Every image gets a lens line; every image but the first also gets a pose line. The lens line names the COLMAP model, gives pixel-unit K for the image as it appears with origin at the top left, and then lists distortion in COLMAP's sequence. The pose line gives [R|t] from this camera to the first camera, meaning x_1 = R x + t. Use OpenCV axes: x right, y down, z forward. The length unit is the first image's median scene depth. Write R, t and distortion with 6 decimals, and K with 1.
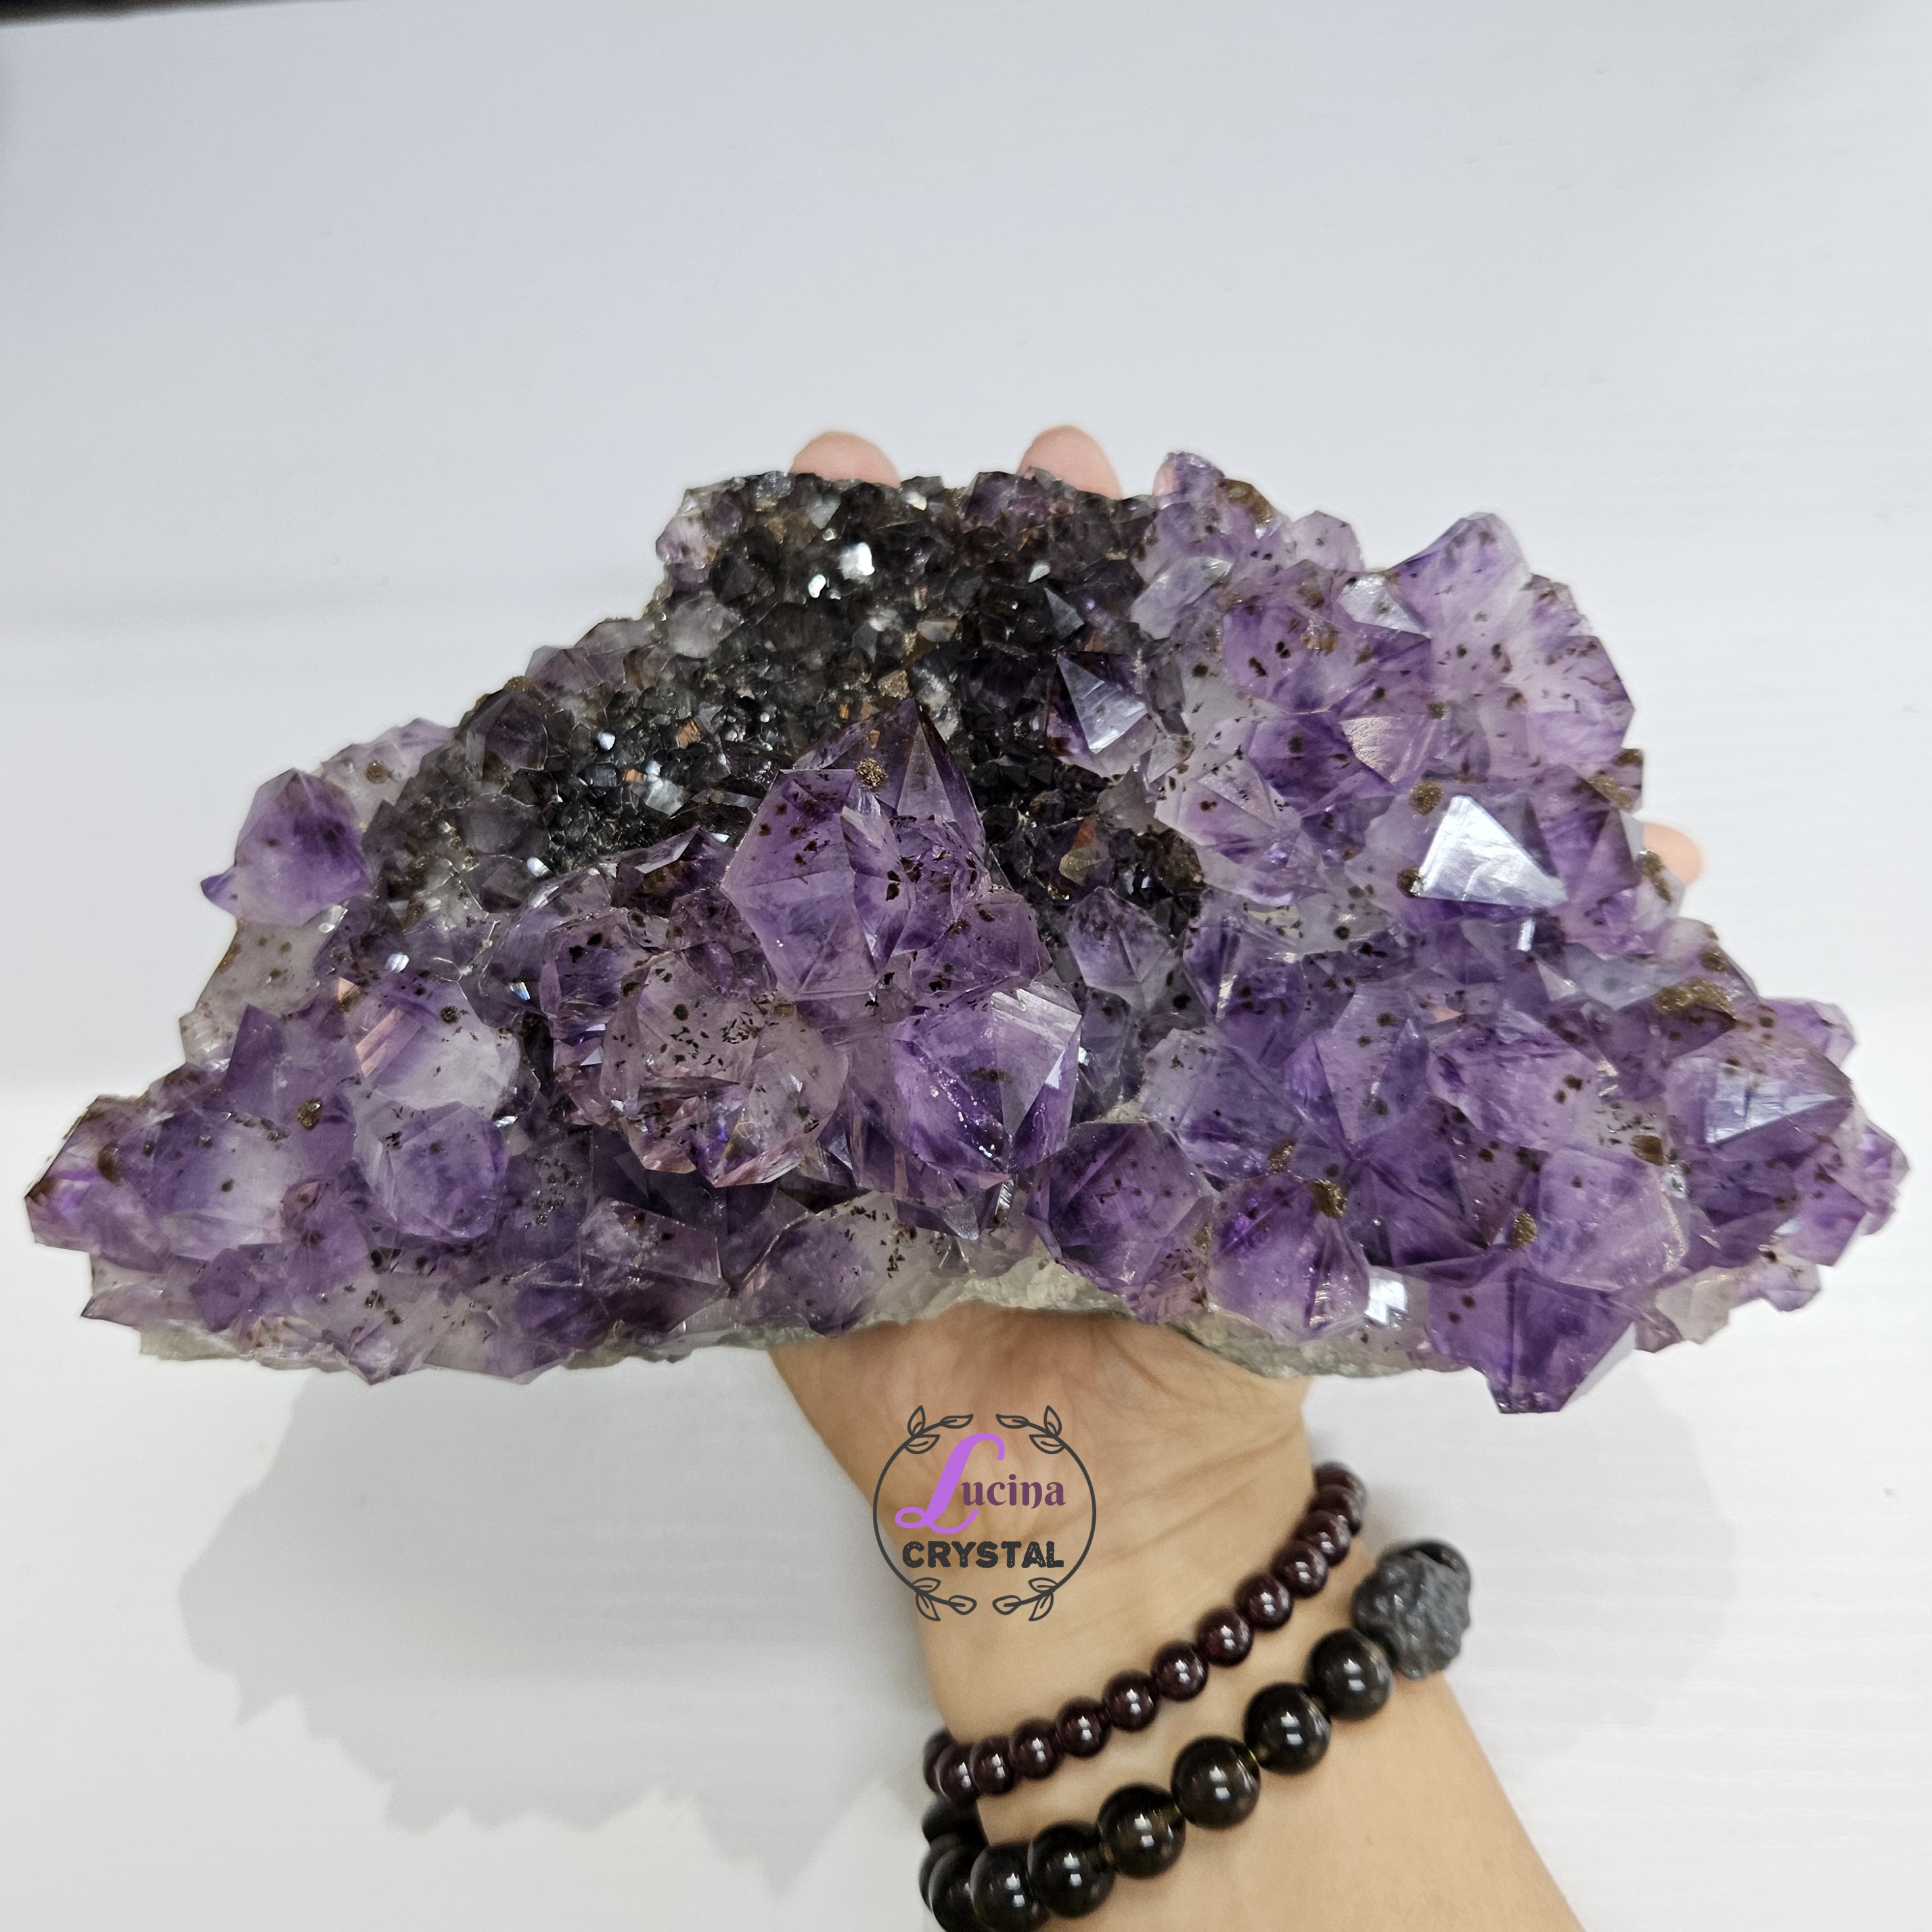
lens RADIAL K [[1827.1, 0, 964.9], [0, 1827.1, 903.2], [0, 0, 1]] dist [0.007854, -0.012308]
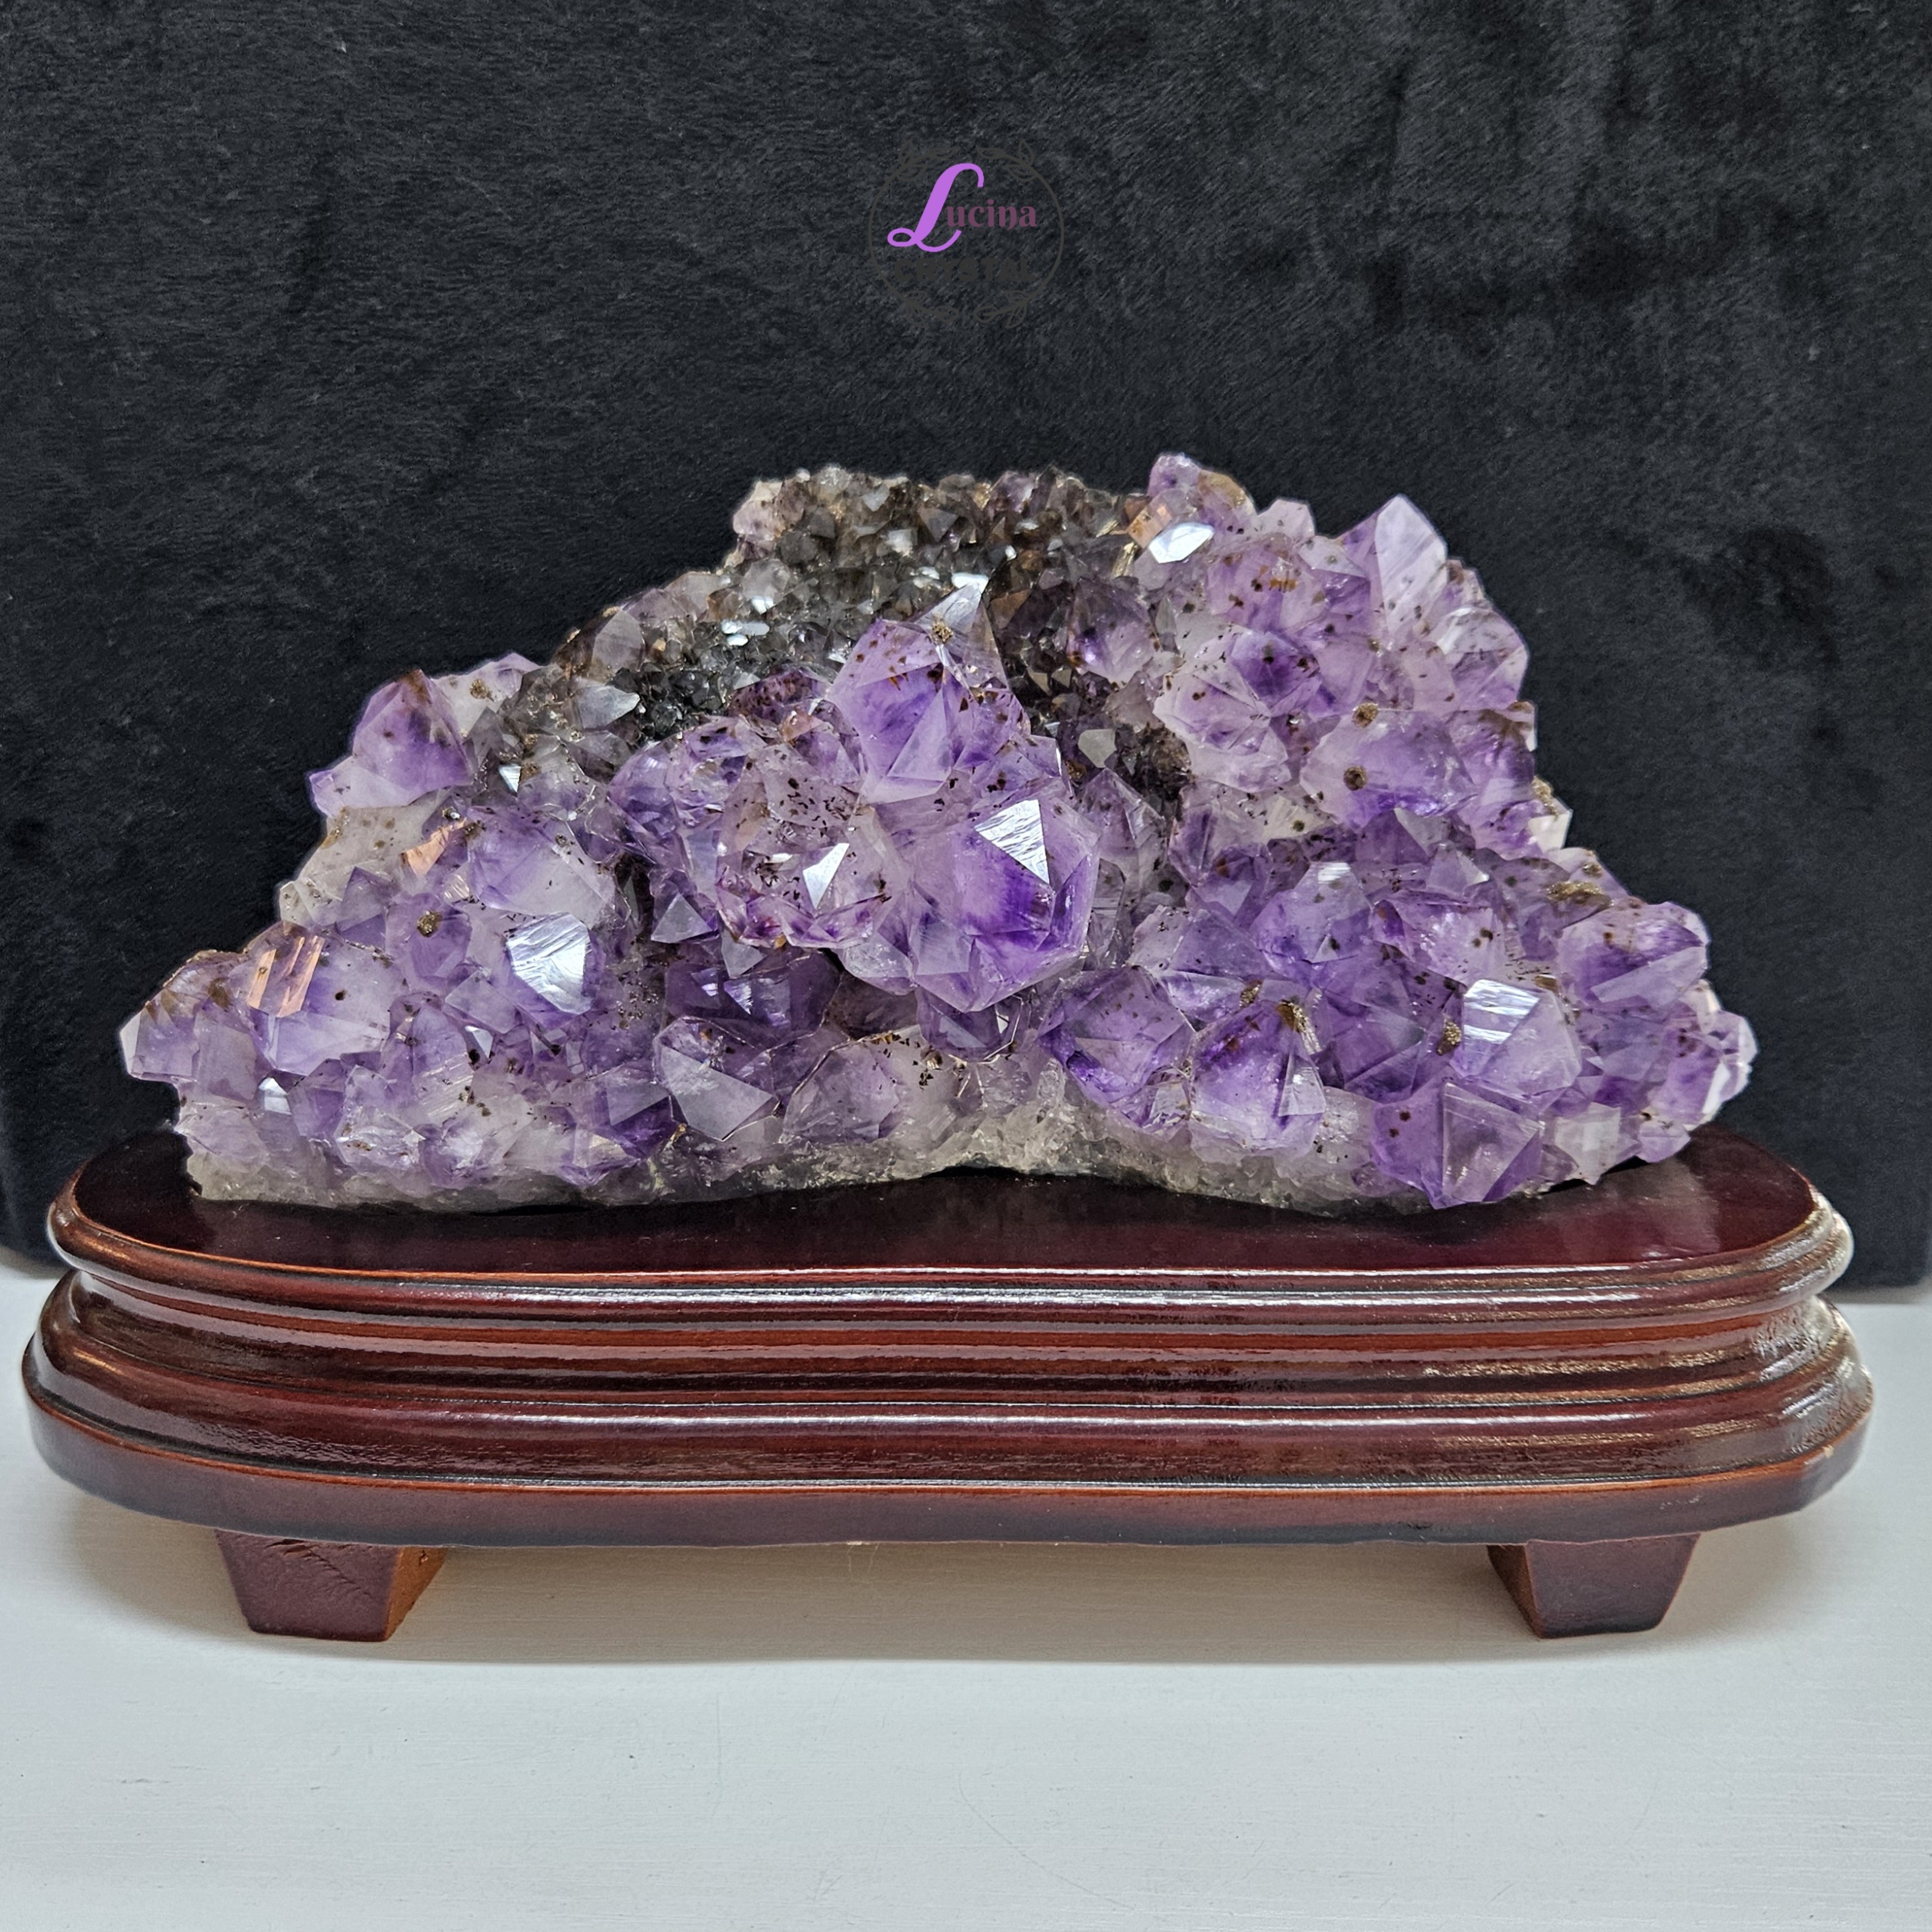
lens RADIAL K [[2032.3, 0, 966.0], [0, 2032.3, 966.0], [0, 0, 1]] dist [0.015181, -0.000488]
pose [[0.994270, 0.049888, 0.094543, -0.140597], [-0.029131, 0.977398, -0.209391, 0.402709], [-0.102852, 0.205437, 0.973251, -0.287143]]
